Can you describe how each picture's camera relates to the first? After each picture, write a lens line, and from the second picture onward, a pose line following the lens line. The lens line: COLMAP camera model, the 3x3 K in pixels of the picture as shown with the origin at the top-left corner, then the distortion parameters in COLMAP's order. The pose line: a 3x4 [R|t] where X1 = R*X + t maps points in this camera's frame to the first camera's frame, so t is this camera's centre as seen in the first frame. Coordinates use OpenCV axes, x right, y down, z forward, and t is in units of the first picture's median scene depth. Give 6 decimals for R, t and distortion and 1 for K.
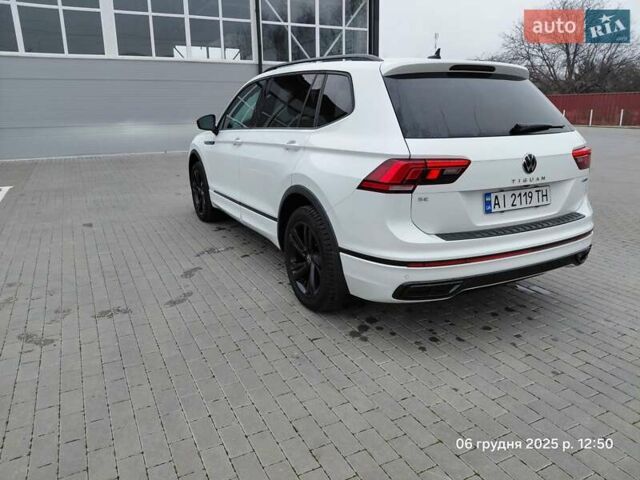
lens RADIAL K [[472.6, 0, 320.1], [0, 472.6, 233.0], [0, 0, 1]] dist [0.053608, -0.087013]
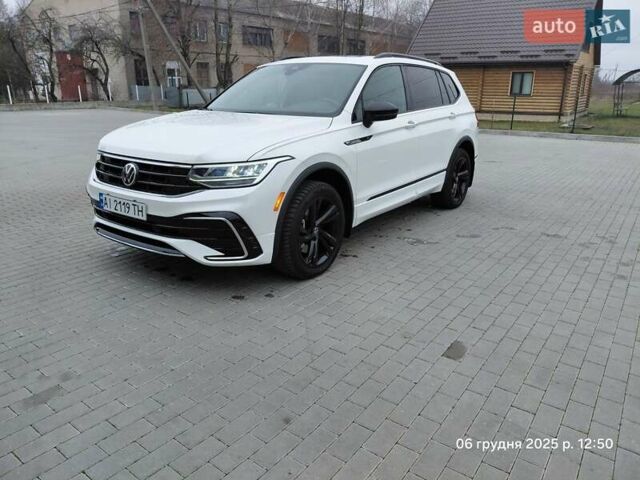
lens RADIAL K [[472.6, 0, 323.6], [0, 472.6, 238.5], [0, 0, 1]] dist [0.053608, -0.087013]
pose [[-0.452080, -0.268039, 0.850752, -1.456765], [0.219911, 0.890847, 0.397530, -0.598069], [-0.864444, 0.366805, -0.343789, 2.261901]]
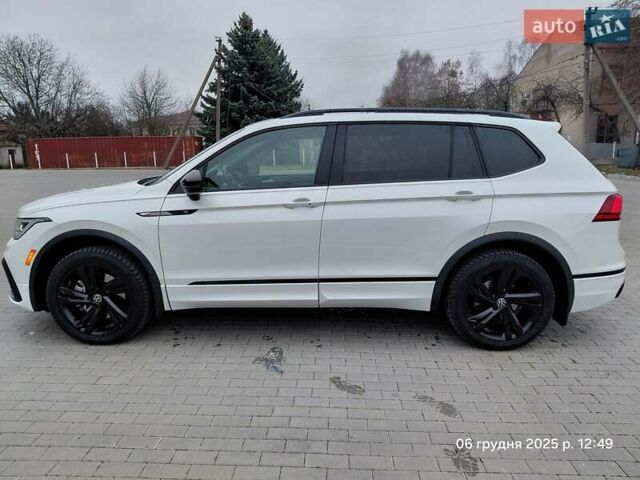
lens RADIAL K [[472.6, 0, 319.4], [0, 472.6, 242.1], [0, 0, 1]] dist [0.053608, -0.087013]
pose [[0.500884, -0.172023, 0.848247, -1.147479], [0.228506, 0.971560, 0.062100, -0.241776], [-0.834806, 0.162724, 0.525947, 0.818593]]
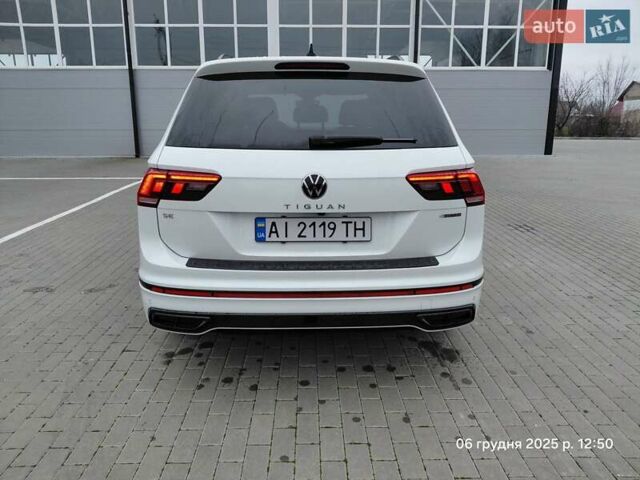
lens RADIAL K [[472.6, 0, 319.2], [0, 472.6, 237.5], [0, 0, 1]] dist [0.053608, -0.087013]
pose [[0.898358, 0.119227, -0.422773, 0.678053], [-0.122386, 0.992286, 0.019776, -0.066971], [0.421869, 0.033975, 0.906020, 0.259127]]
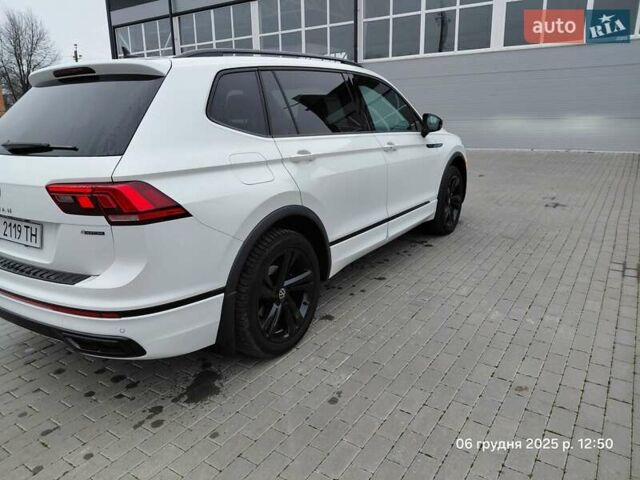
lens RADIAL K [[472.6, 0, 317.3], [0, 472.6, 241.0], [0, 0, 1]] dist [0.053608, -0.087013]
pose [[0.473077, 0.235718, -0.848903, 1.243181], [-0.204630, 0.966591, 0.154361, -0.261123], [0.856928, 0.100687, 0.505507, 0.924676]]
